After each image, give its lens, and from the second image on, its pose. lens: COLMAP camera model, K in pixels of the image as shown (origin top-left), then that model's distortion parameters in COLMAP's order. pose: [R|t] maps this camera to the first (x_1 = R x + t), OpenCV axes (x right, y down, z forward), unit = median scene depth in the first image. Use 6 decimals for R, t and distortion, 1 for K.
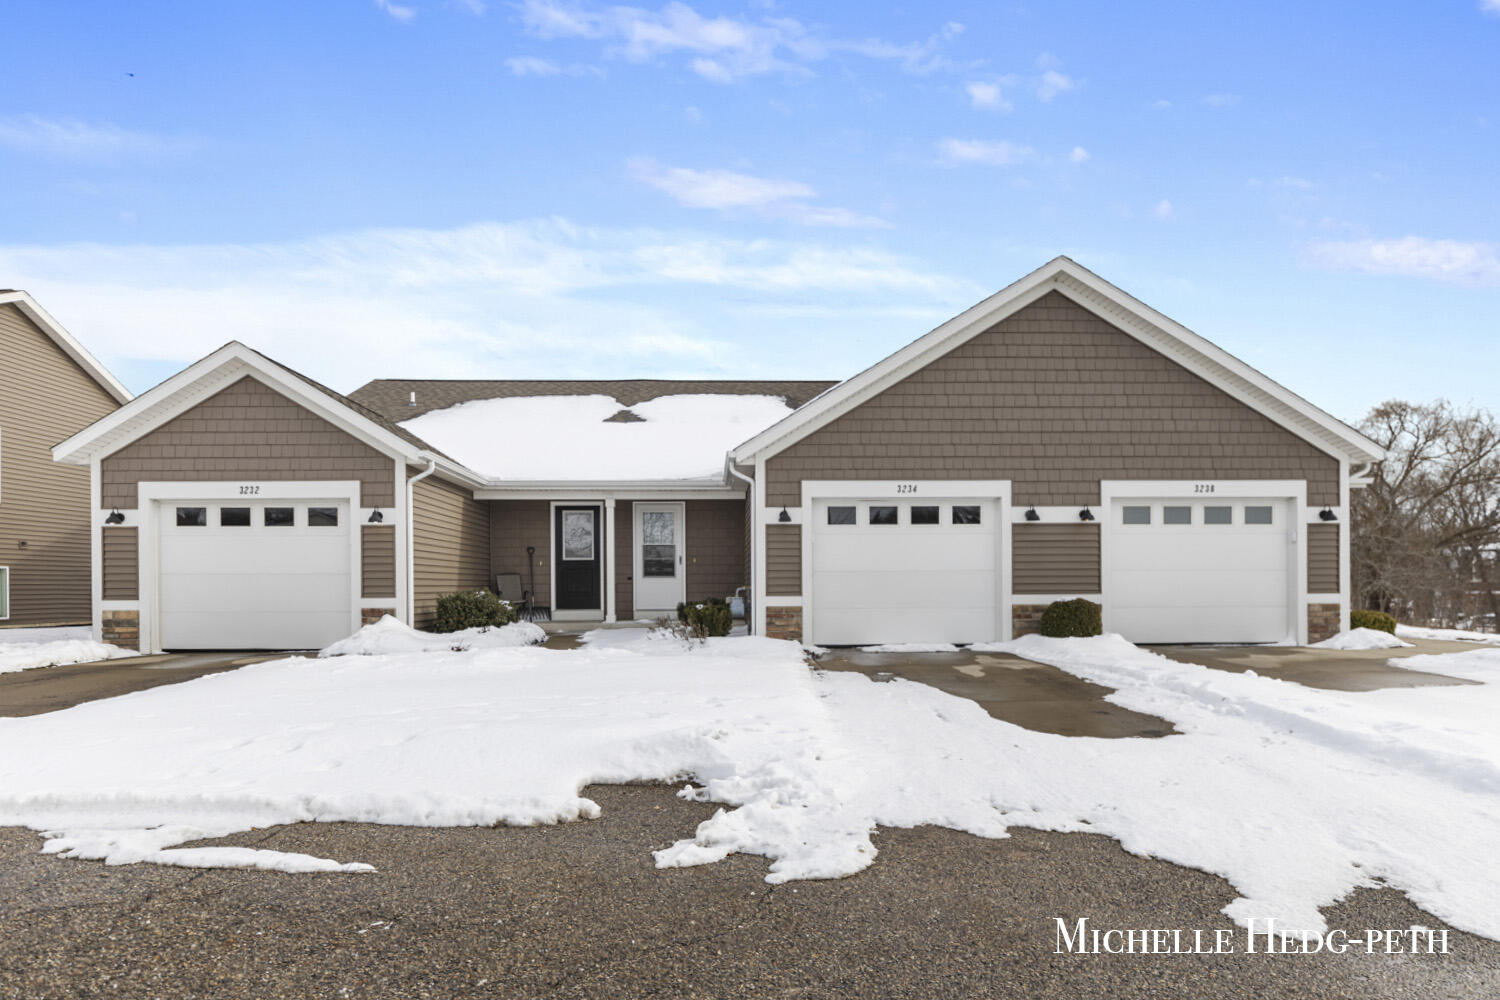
lens RADIAL K [[801.5, 0, 739.4], [0, 801.5, 608.0], [0, 0, 1]] dist [0.005493, 0.000195]
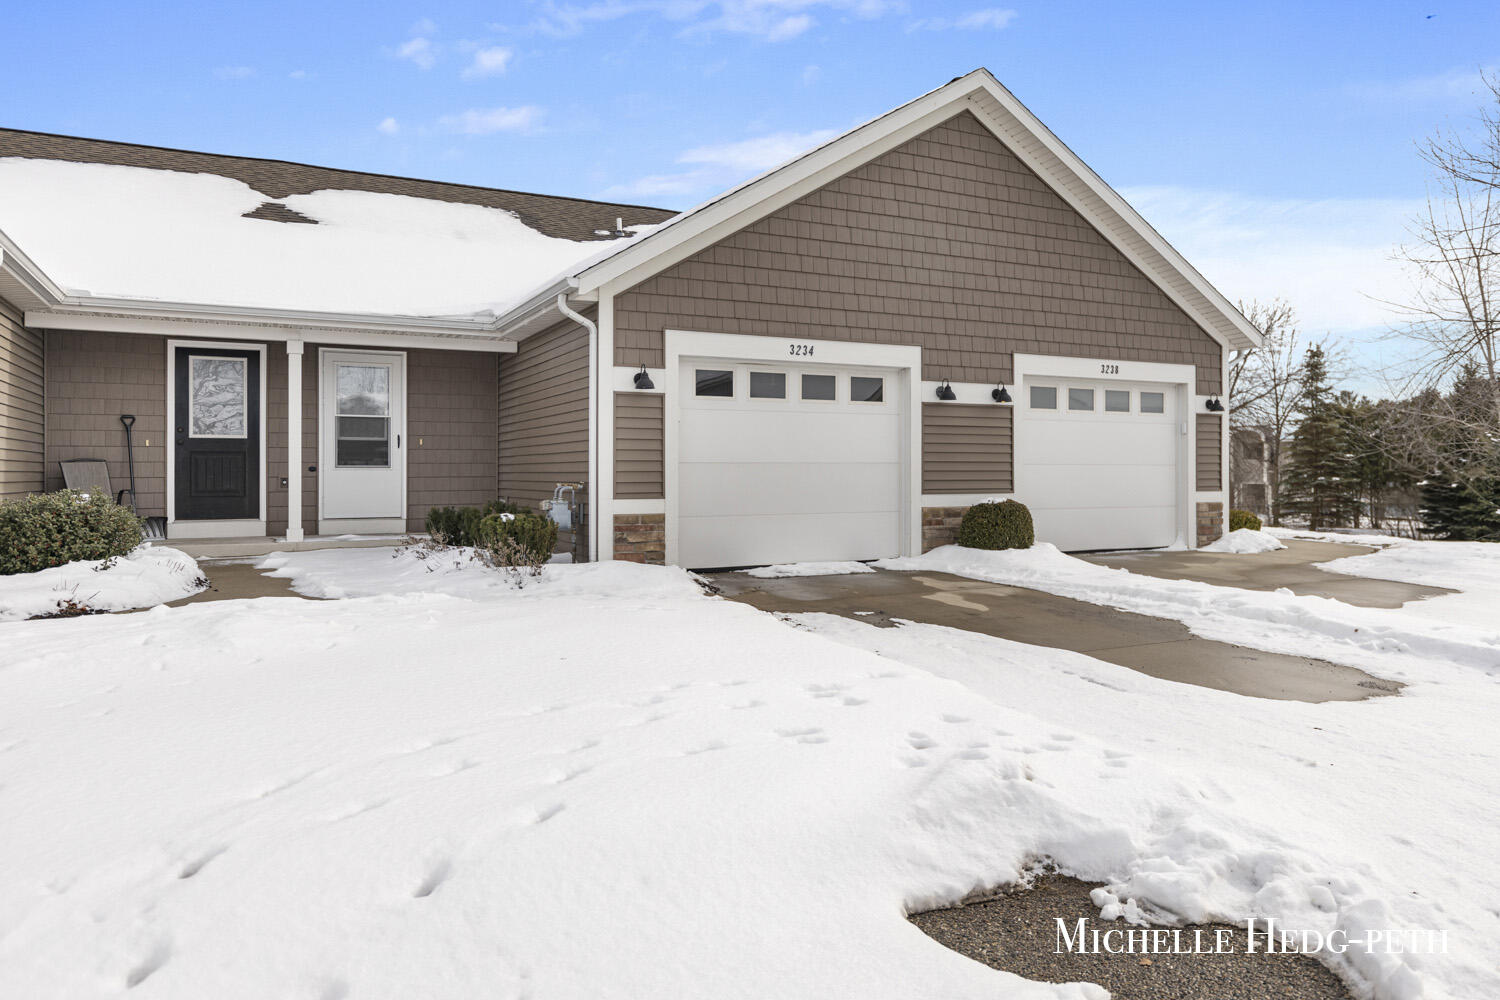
lens RADIAL K [[995.8, 0, 749.9], [0, 995.8, 484.5], [0, 0, 1]] dist [0.007275, -0.000337]
pose [[0.905119, -0.001633, 0.425156, -0.217486], [0.009070, 0.999839, -0.015468, -0.013235], [-0.425062, 0.017857, 0.904988, 0.204184]]
